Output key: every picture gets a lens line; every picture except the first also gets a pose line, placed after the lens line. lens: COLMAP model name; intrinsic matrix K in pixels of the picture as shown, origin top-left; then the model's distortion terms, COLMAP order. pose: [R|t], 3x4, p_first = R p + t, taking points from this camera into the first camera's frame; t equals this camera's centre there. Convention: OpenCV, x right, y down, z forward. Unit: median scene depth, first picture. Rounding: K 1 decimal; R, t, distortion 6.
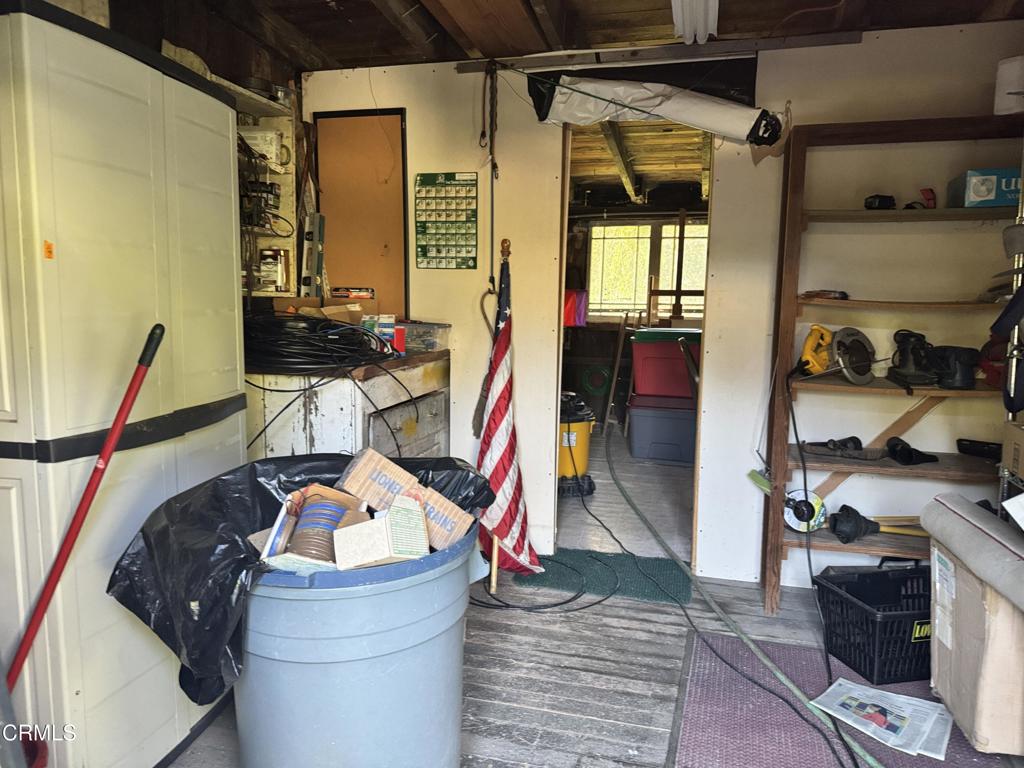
lens RADIAL K [[705.8, 0, 515.9], [0, 705.8, 388.2], [0, 0, 1]] dist [0.029107, -0.041560]
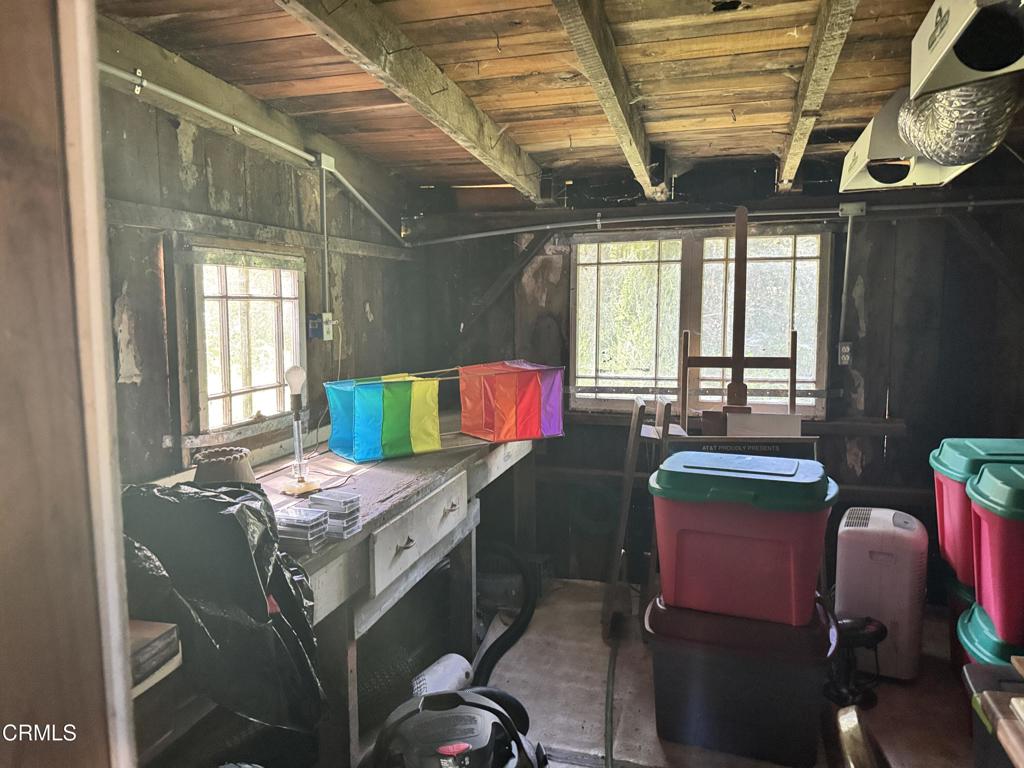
lens RADIAL K [[705.8, 0, 505.5], [0, 705.8, 377.9], [0, 0, 1]] dist [0.029107, -0.041560]
pose [[0.998499, -0.021356, -0.050440, 0.079202], [0.019957, 0.999406, -0.028082, -0.109989], [0.051010, 0.027034, 0.998332, 0.448837]]
